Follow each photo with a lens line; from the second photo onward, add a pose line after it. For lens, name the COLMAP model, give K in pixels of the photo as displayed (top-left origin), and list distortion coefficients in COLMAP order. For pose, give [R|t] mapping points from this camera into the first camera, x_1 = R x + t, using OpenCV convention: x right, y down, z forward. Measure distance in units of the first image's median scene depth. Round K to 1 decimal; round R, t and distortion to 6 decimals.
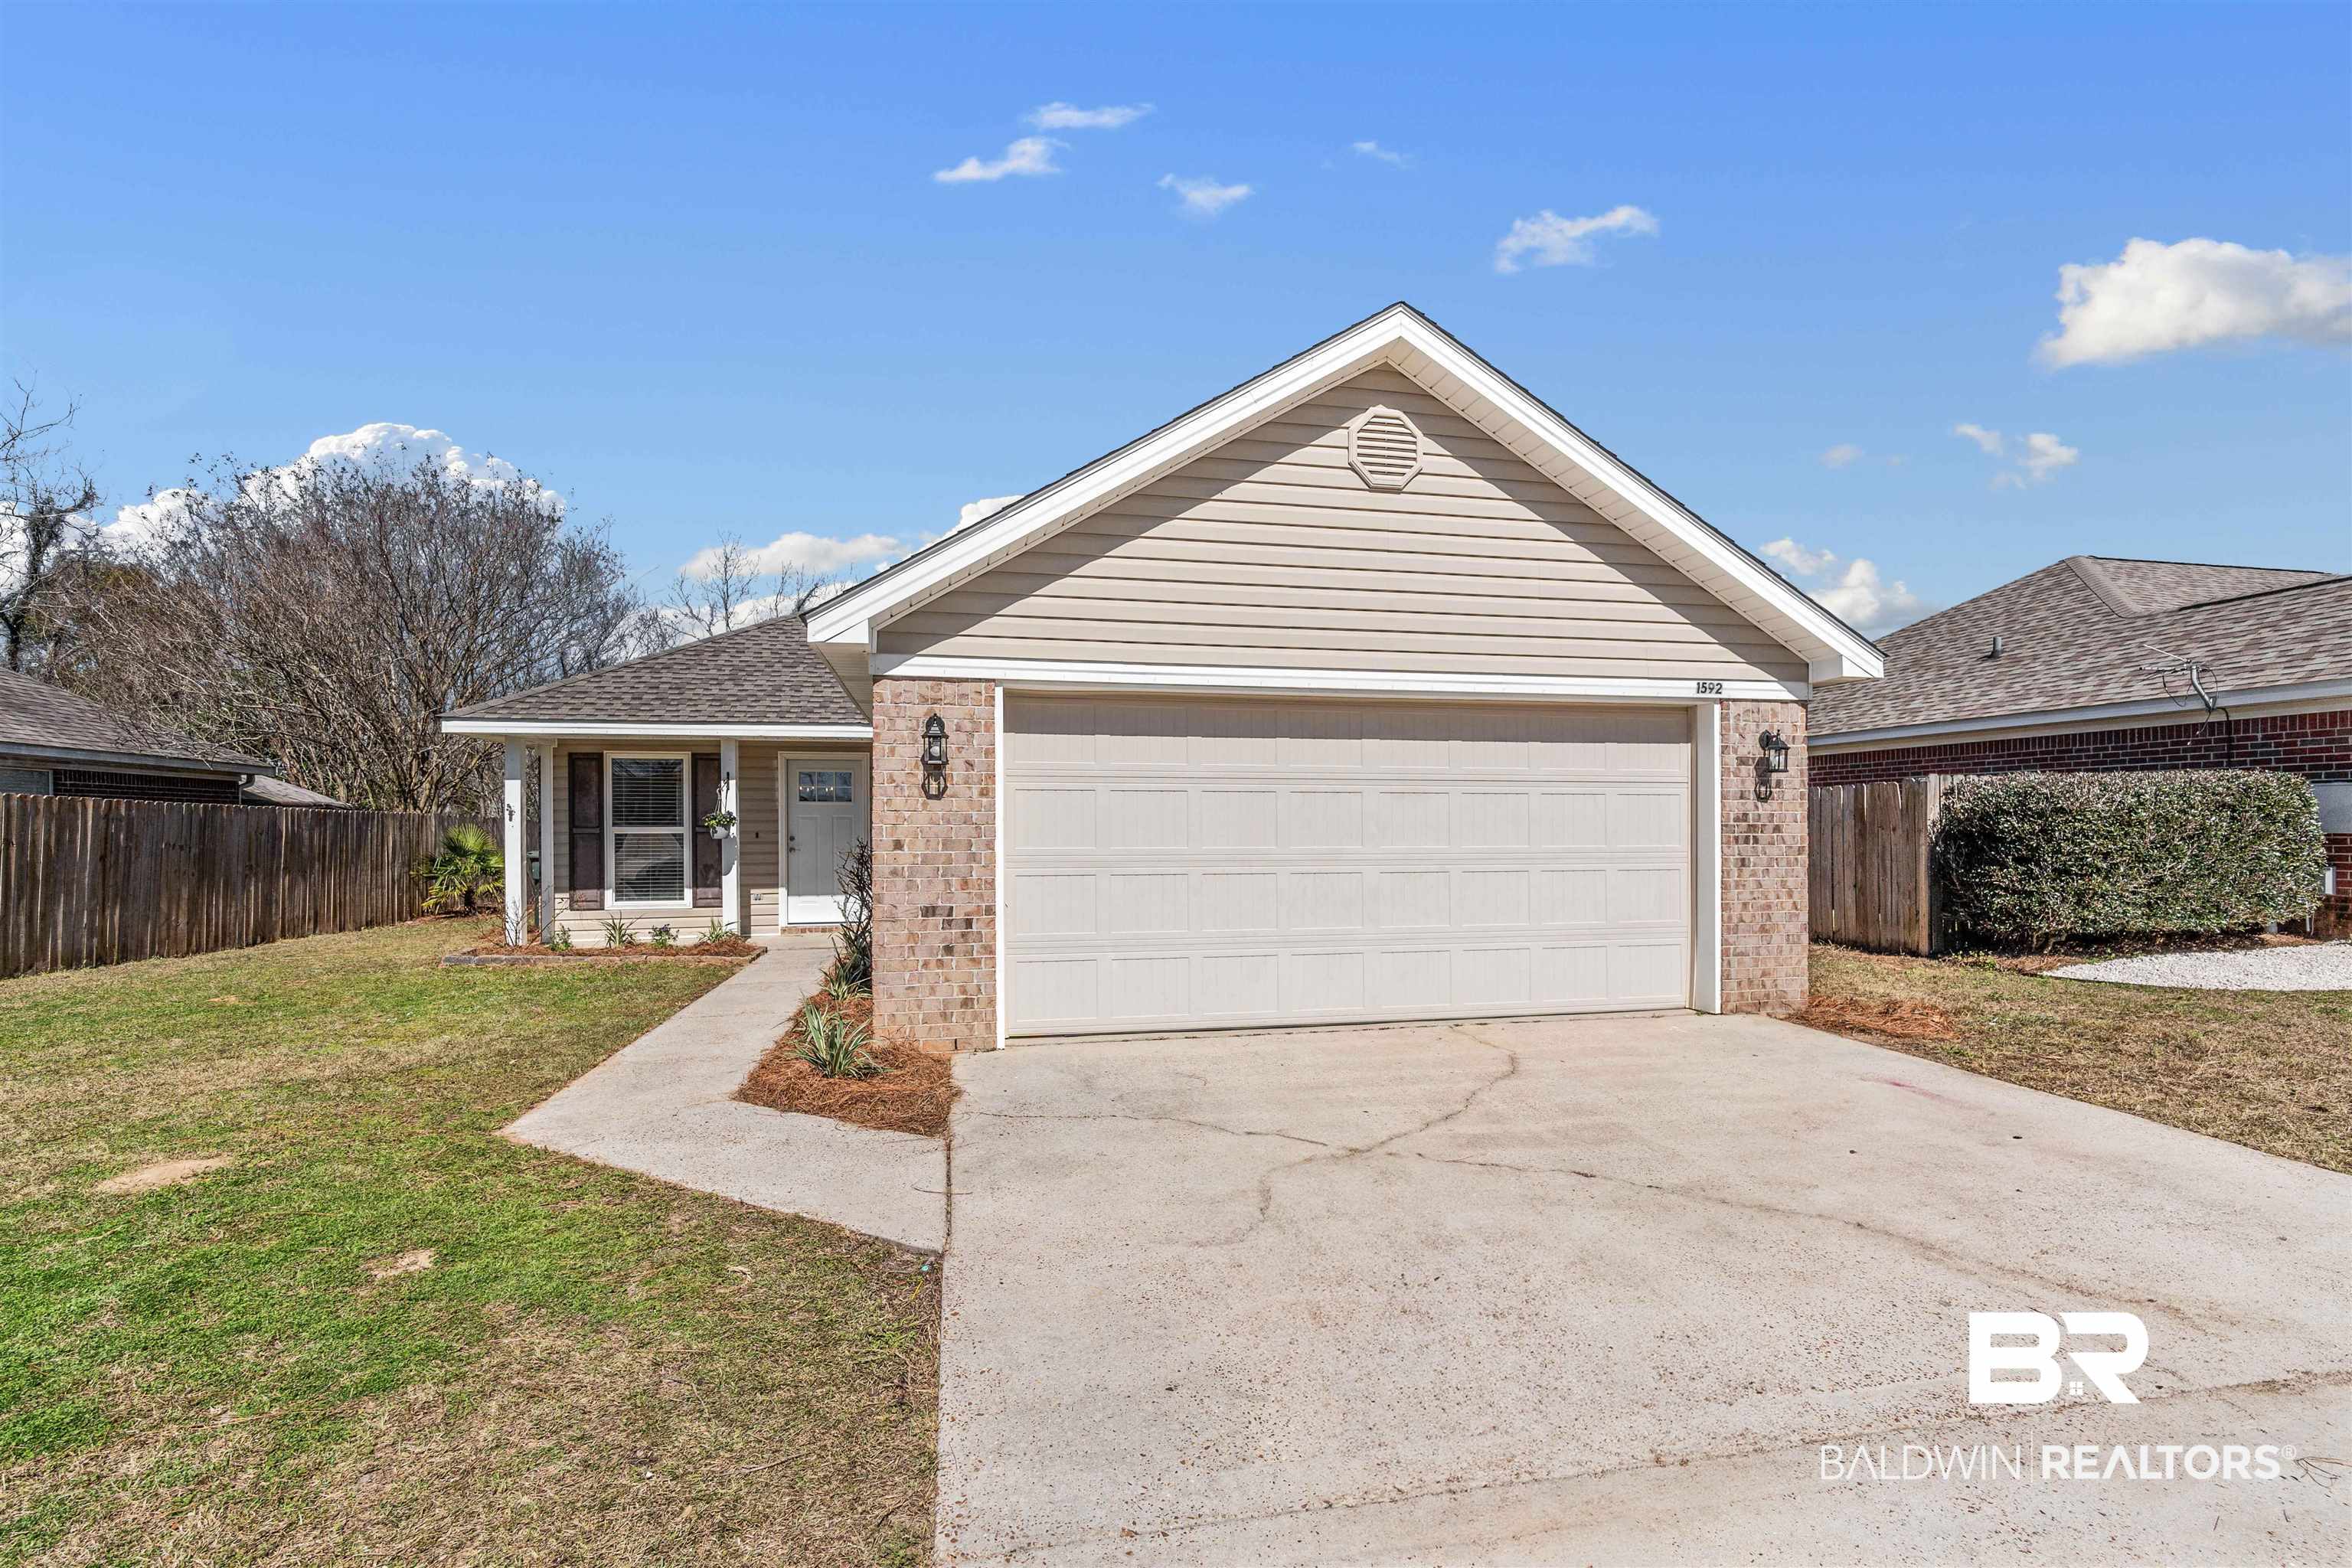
lens RADIAL K [[1025.6, 0, 1183.8], [0, 1025.6, 825.7], [0, 0, 1]] dist [-0.002772, -0.000108]
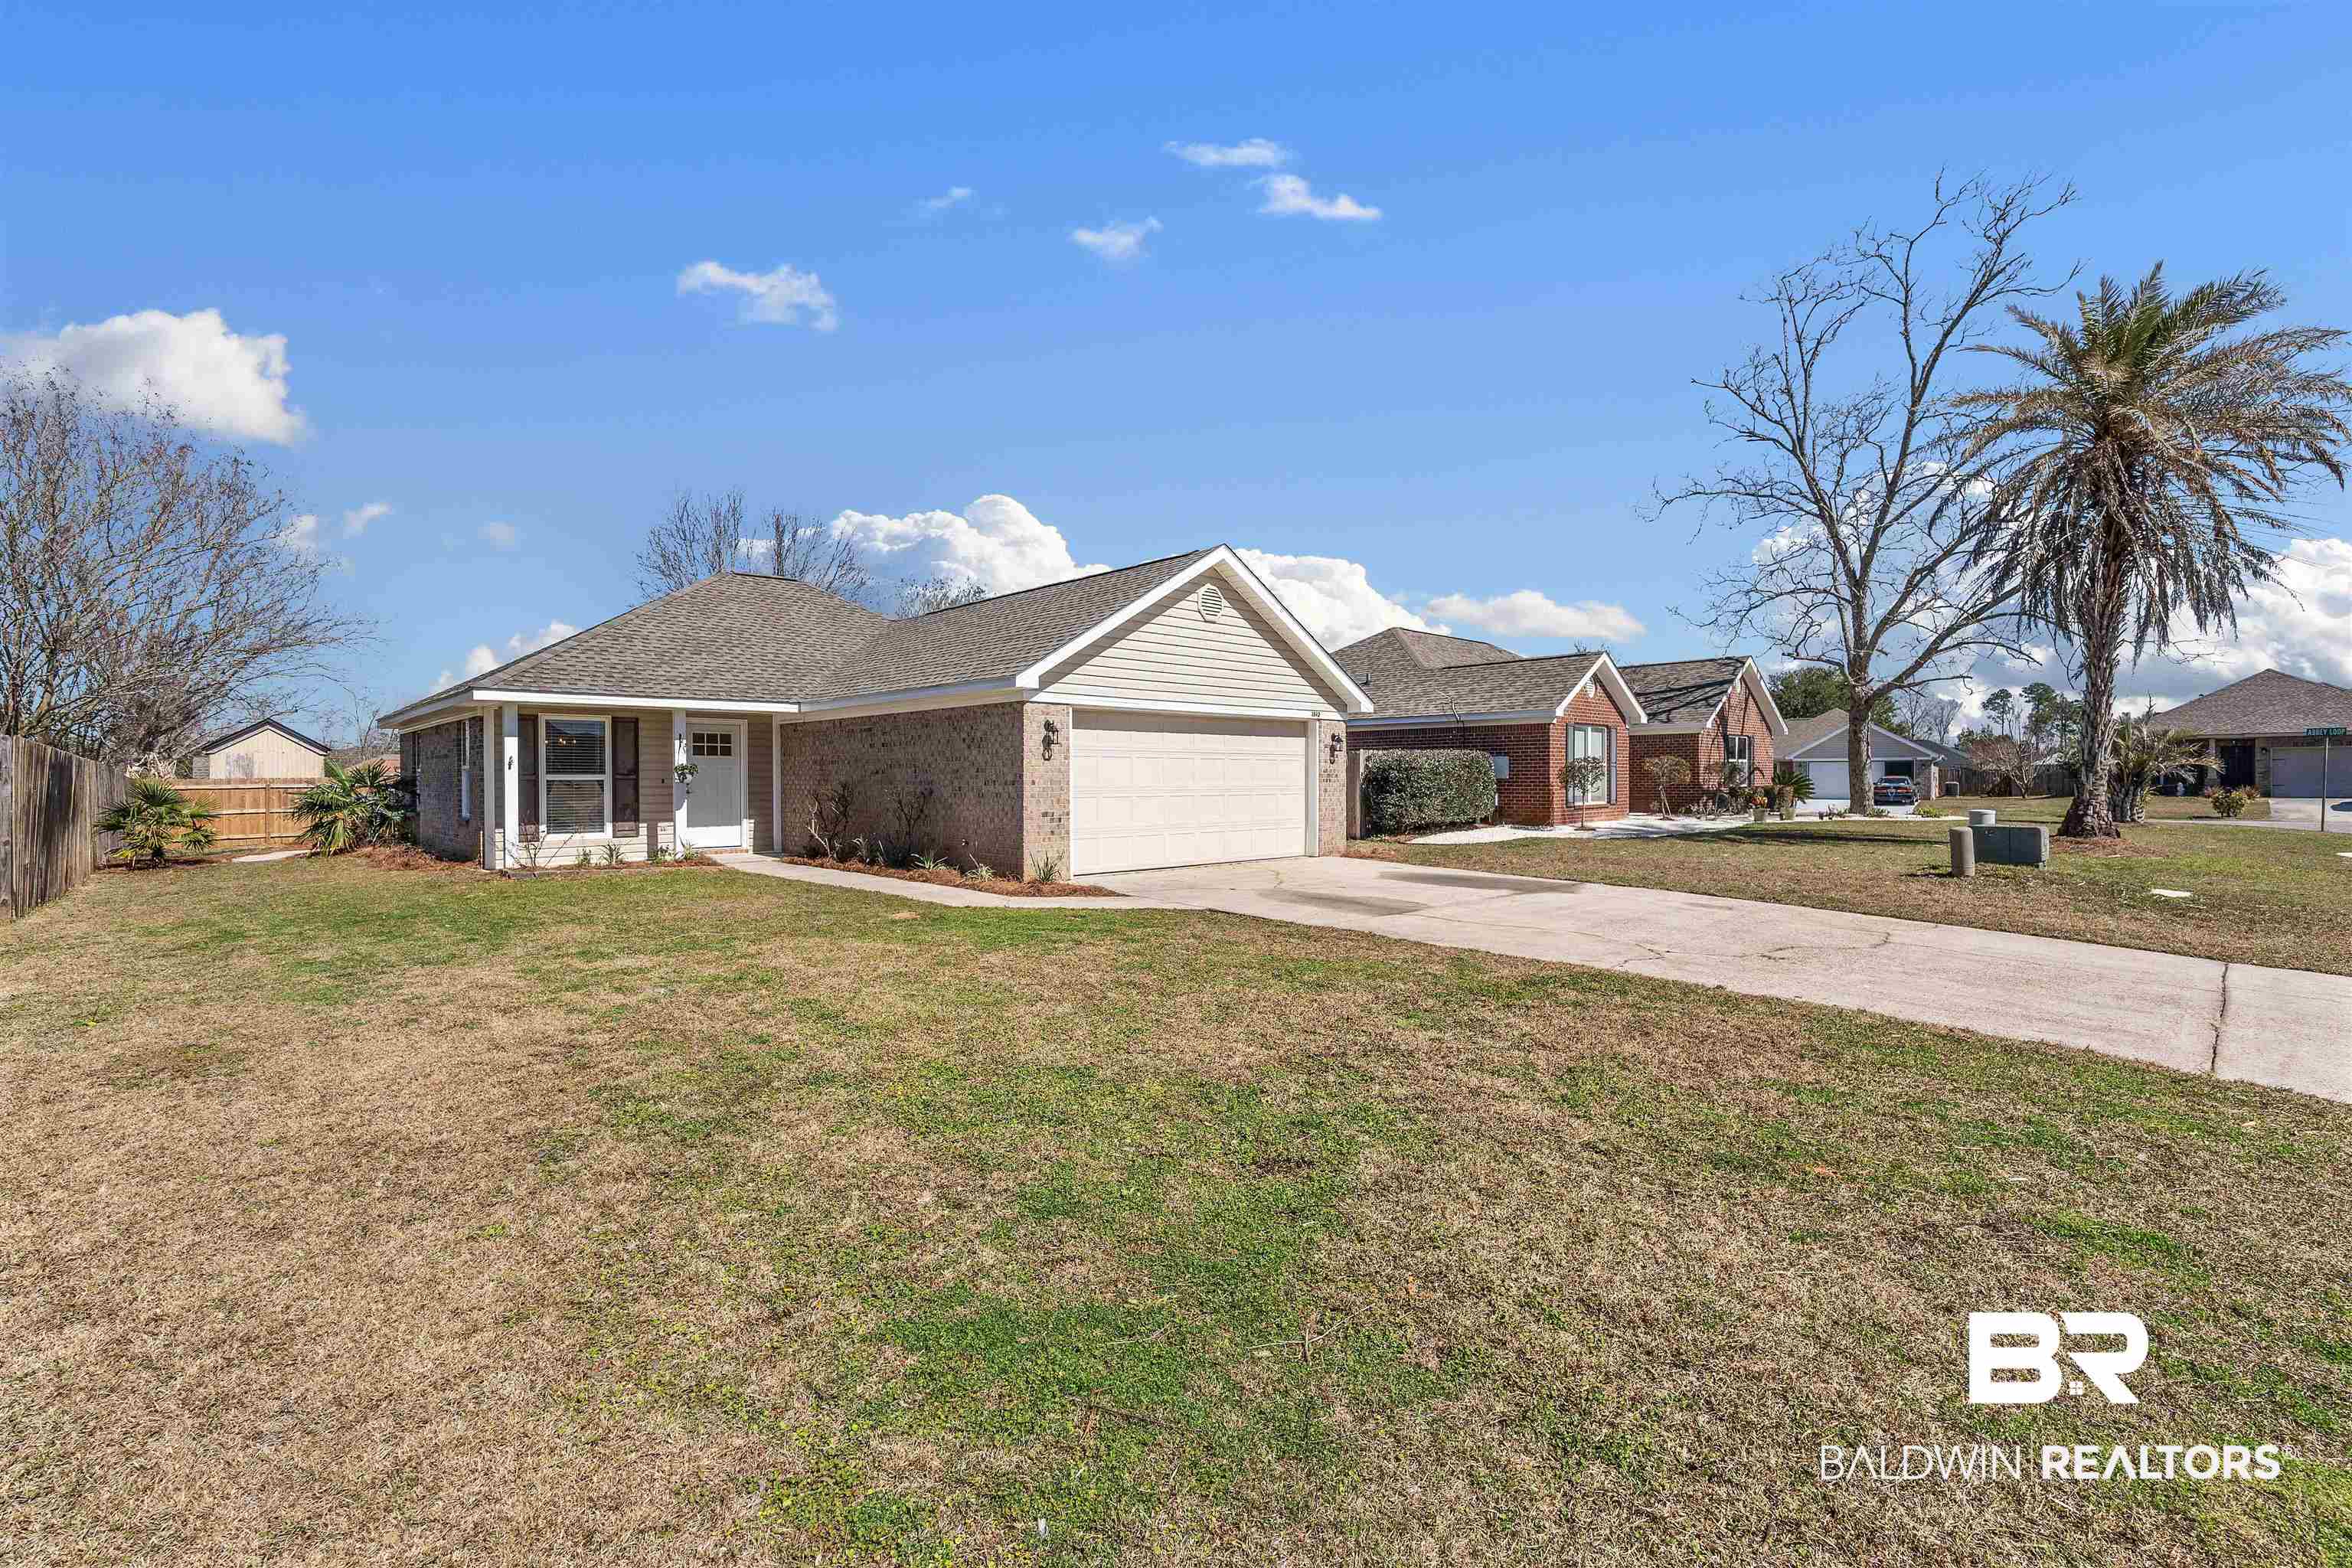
lens RADIAL K [[1025.6, 0, 1172.4], [0, 1025.6, 782.9], [0, 0, 1]] dist [-0.002772, -0.000108]
pose [[0.850820, -0.002443, 0.525452, -0.711922], [-0.000556, 0.999984, 0.005551, 0.005246], [-0.525458, -0.005015, 0.850805, -0.578683]]
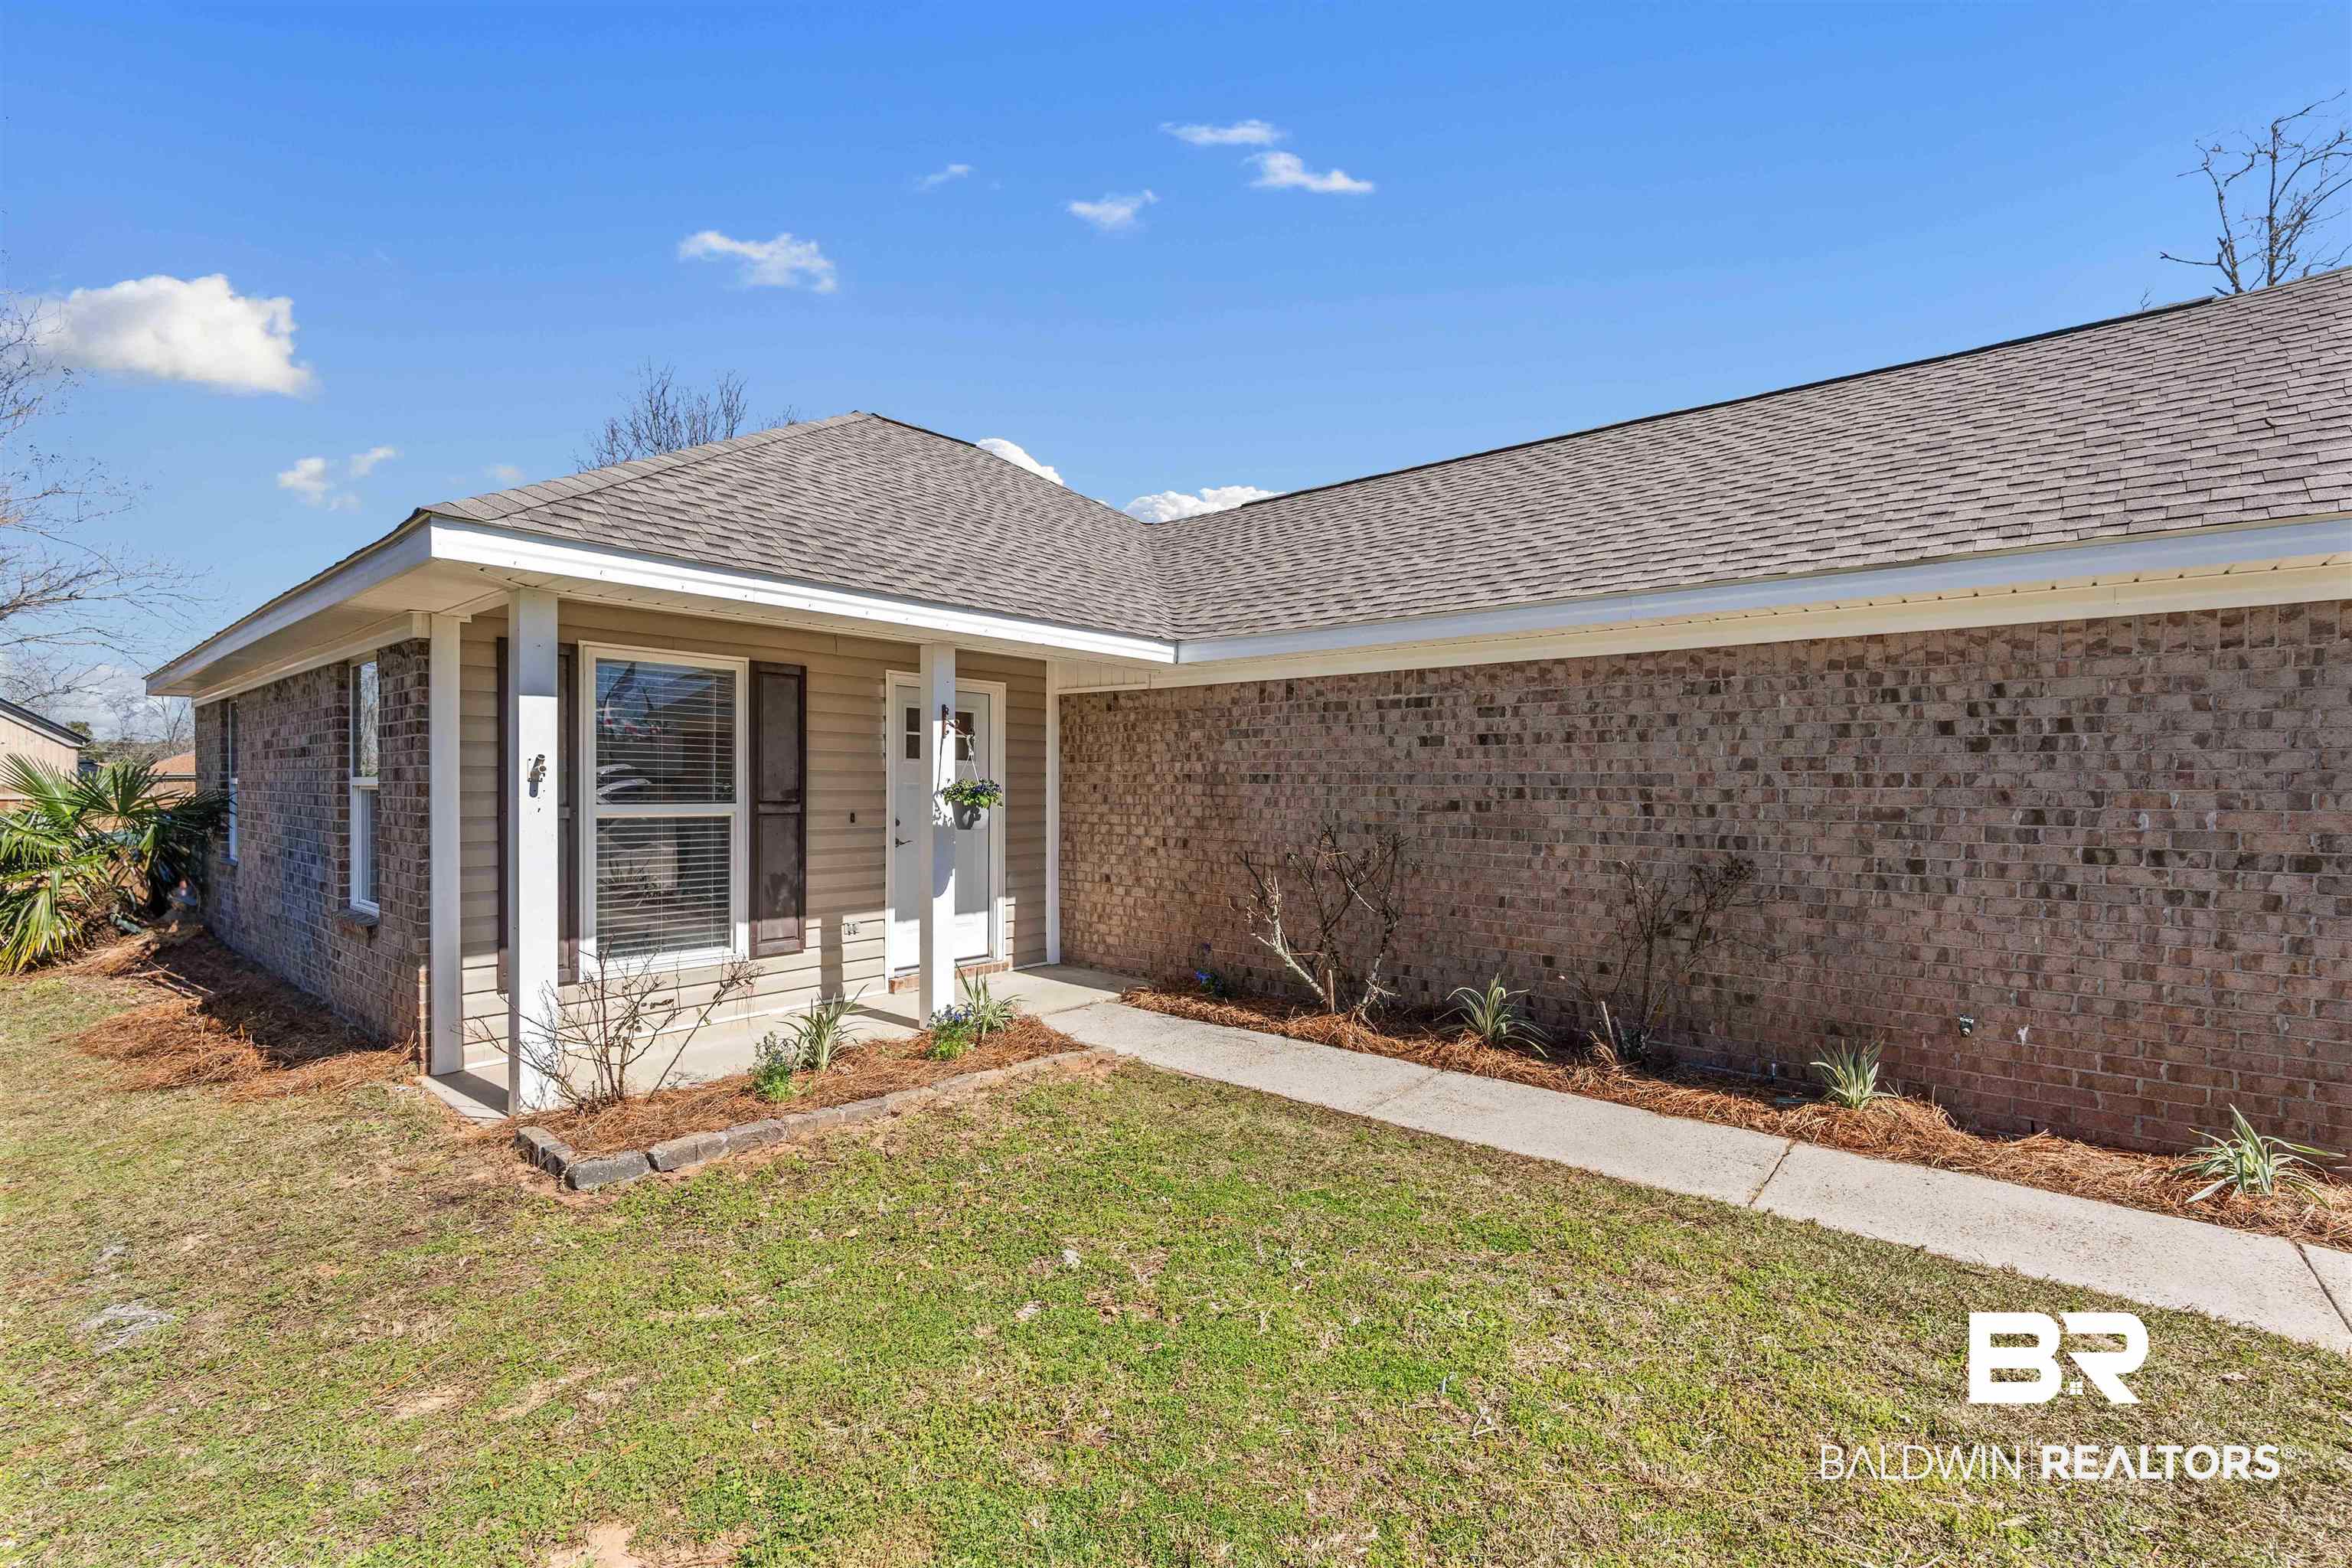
lens RADIAL K [[1025.6, 0, 1177.7], [0, 1025.6, 788.6], [0, 0, 1]] dist [-0.002772, -0.000108]
pose [[0.791268, 0.008684, 0.611408, -0.799649], [-0.012081, 0.999926, 0.001433, -0.012312], [-0.611350, -0.008520, 0.791315, 0.586479]]
